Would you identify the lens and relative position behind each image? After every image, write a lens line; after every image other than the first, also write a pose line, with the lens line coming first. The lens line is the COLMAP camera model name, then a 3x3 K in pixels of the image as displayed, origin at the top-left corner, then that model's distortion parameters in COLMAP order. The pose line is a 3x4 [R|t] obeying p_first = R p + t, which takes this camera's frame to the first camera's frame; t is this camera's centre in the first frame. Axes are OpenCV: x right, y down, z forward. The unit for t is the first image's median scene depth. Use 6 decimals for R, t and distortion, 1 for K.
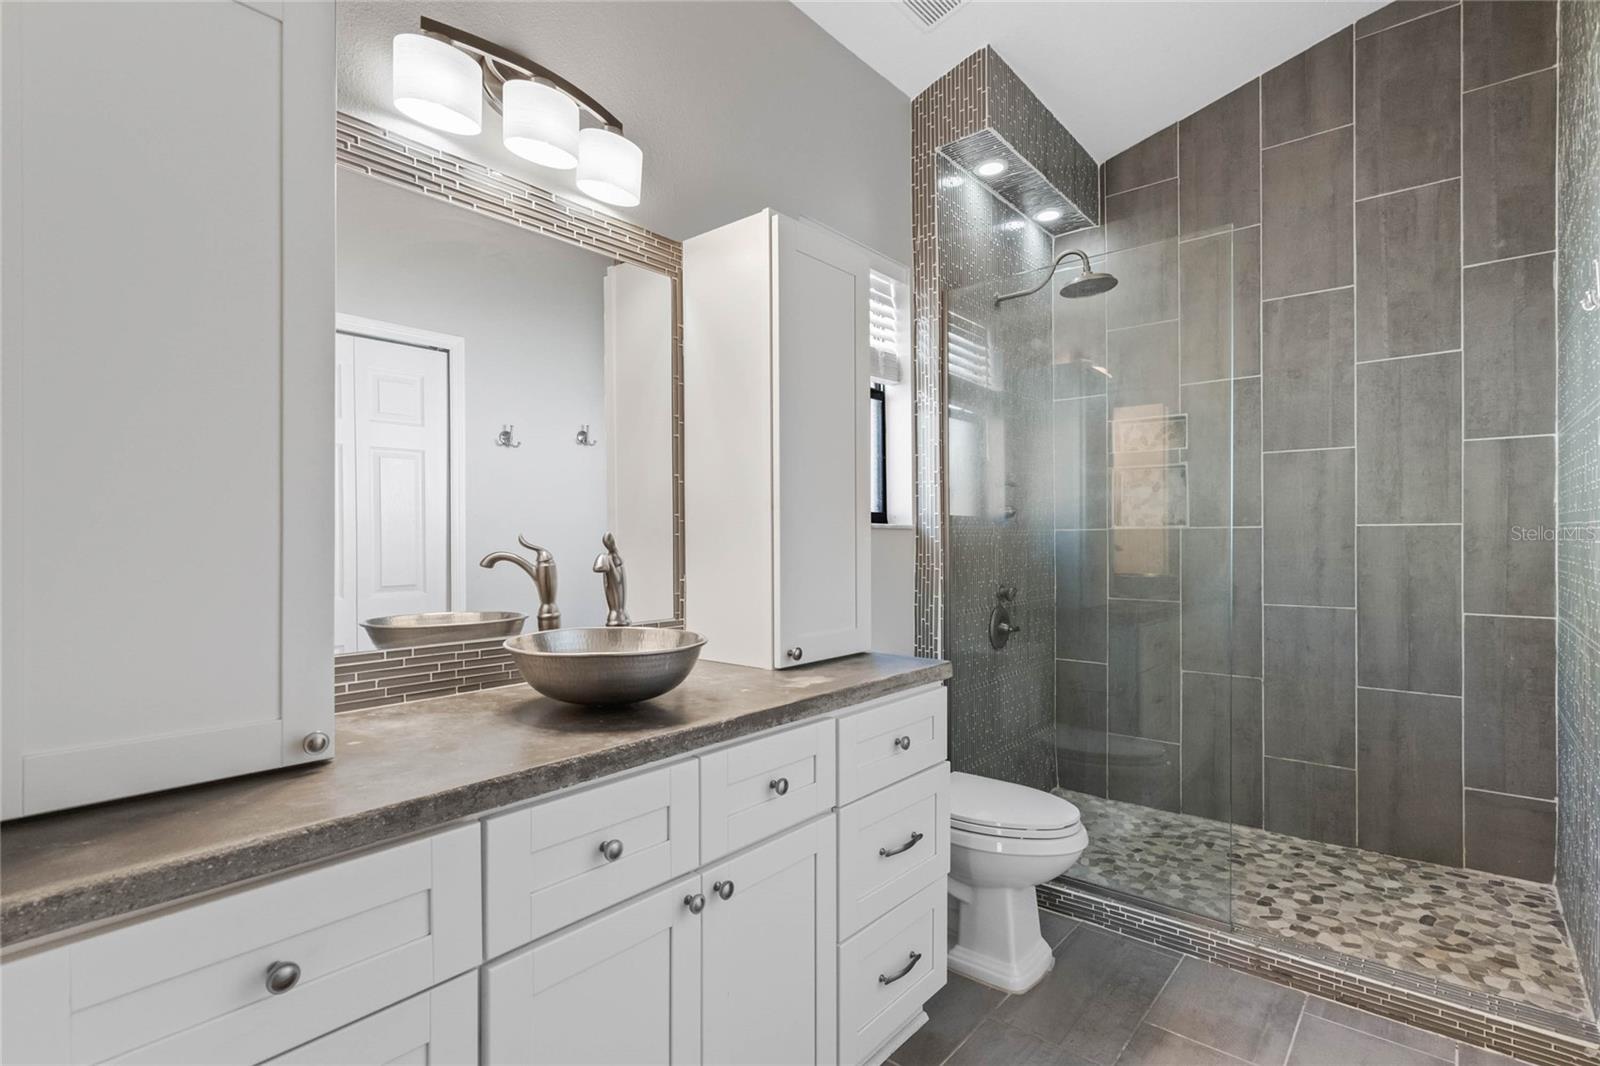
lens RADIAL K [[772.8, 0, 806.3], [0, 772.8, 534.0], [0, 0, 1]] dist [-0.002292, 0.000030]
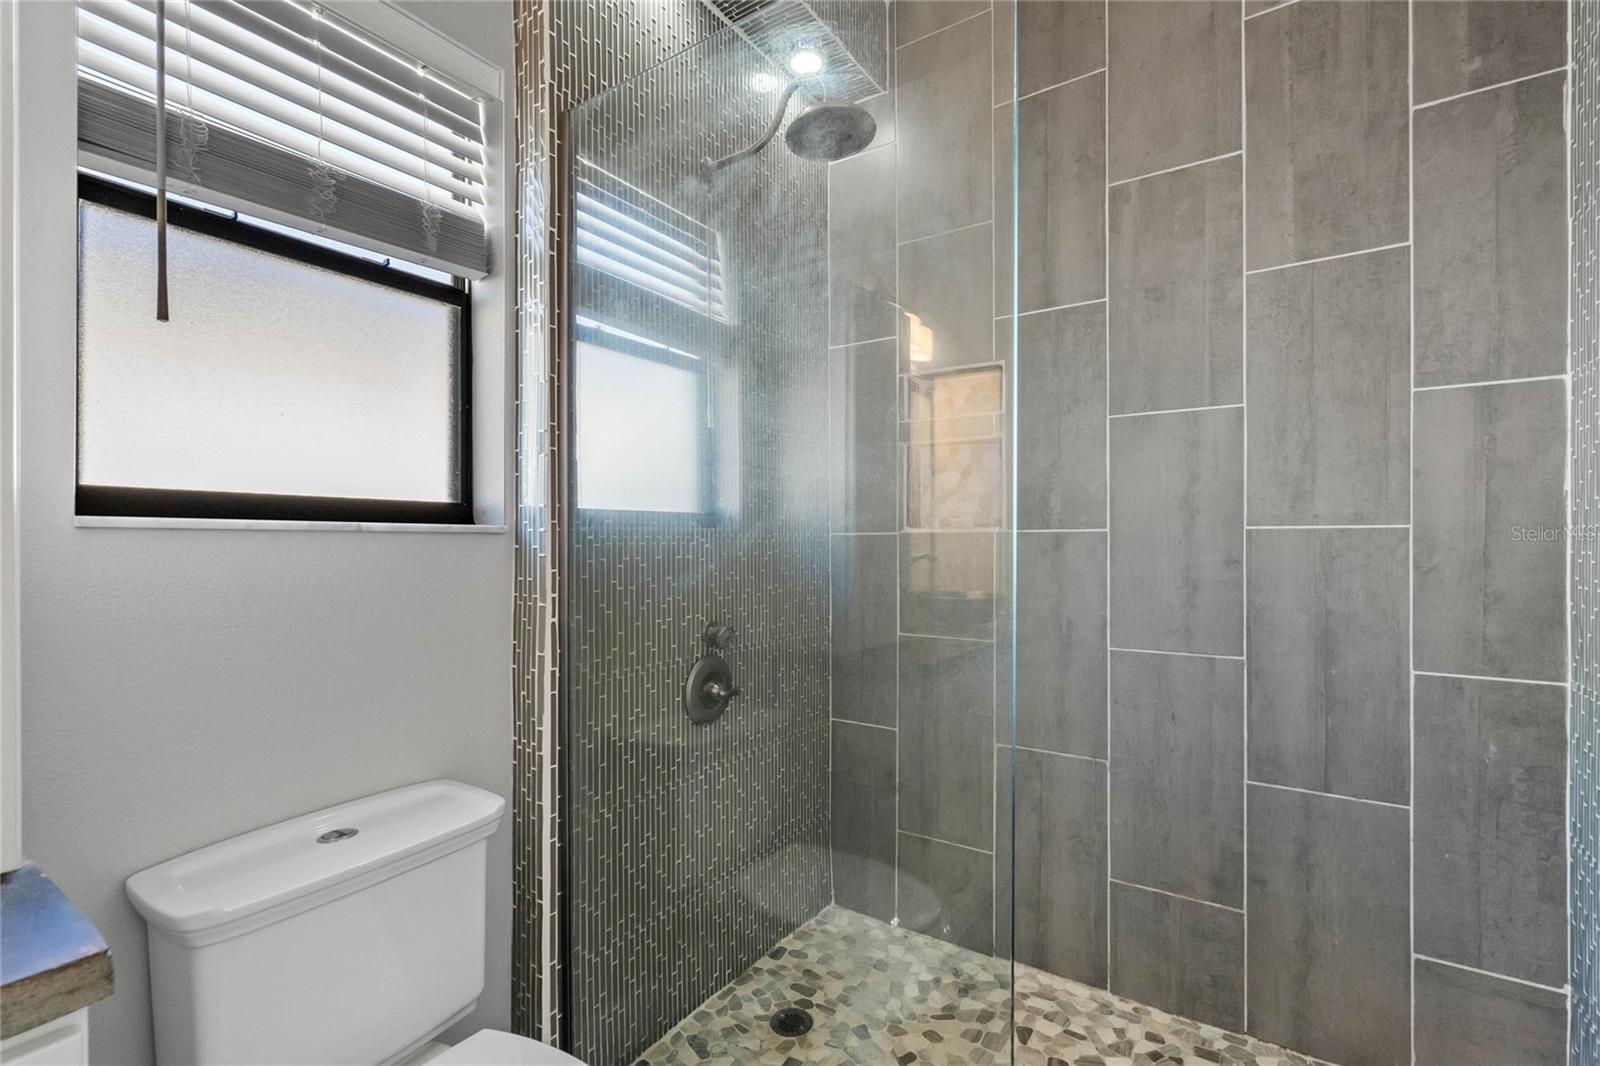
lens RADIAL K [[732.1, 0, 793.1], [0, 732.1, 536.8], [0, 0, 1]] dist [-0.004356, 0.001028]
pose [[0.995760, 0.000701, 0.091985, 0.291618], [-0.000818, 0.999999, 0.001228, -0.004346], [-0.091984, -0.001298, 0.995760, 0.443345]]
